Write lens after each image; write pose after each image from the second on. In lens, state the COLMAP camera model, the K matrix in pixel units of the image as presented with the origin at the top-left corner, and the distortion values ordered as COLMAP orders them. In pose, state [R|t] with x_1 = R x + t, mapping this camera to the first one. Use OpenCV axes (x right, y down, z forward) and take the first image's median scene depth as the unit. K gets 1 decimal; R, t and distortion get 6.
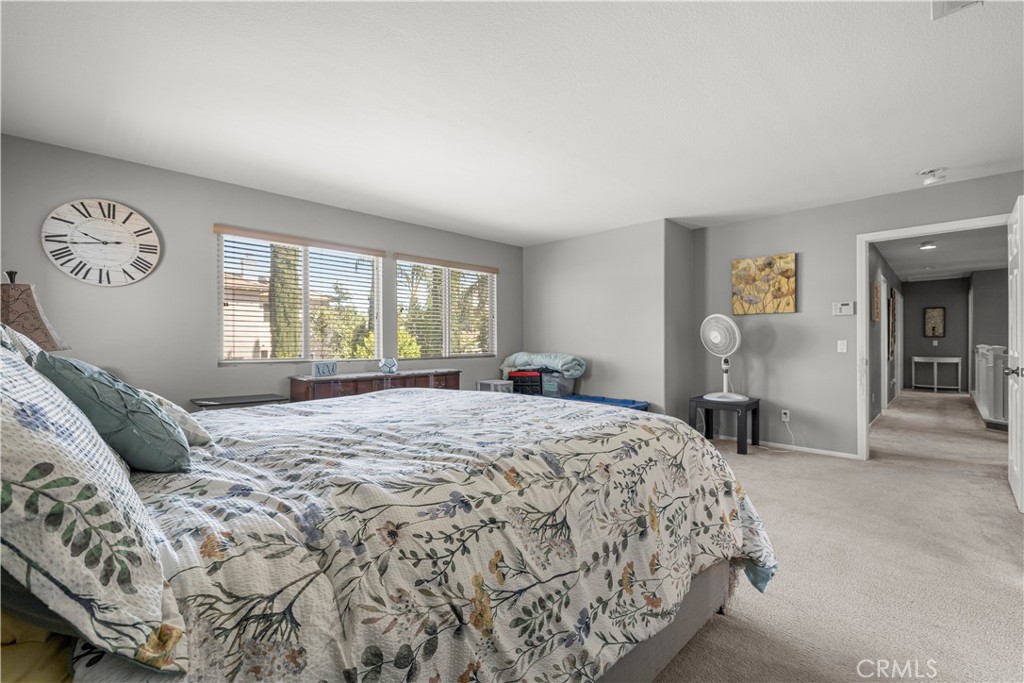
lens RADIAL K [[435.5, 0, 512.0], [0, 435.5, 341.5], [0, 0, 1]] dist [-0.000681, -0.000145]
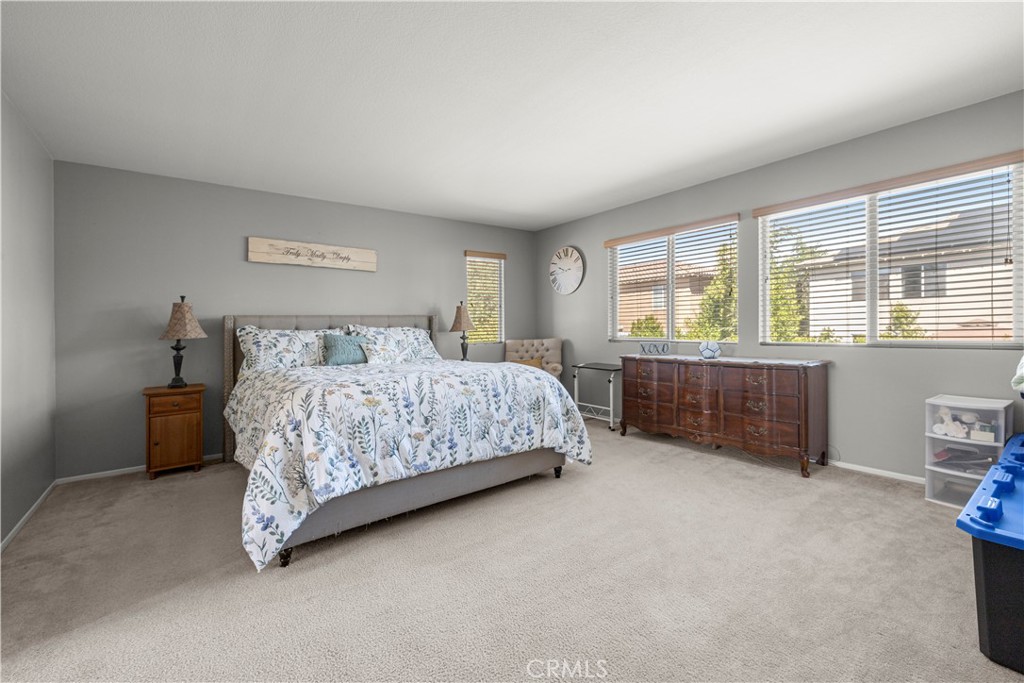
lens RADIAL K [[435.5, 0, 512.0], [0, 435.5, 341.5], [0, 0, 1]] dist [-0.000681, -0.000145]
pose [[-0.125796, 0.028634, -0.991643, 0.905615], [0.012464, 0.999550, 0.027281, 0.014527], [0.991978, -0.008928, -0.126097, 1.017884]]
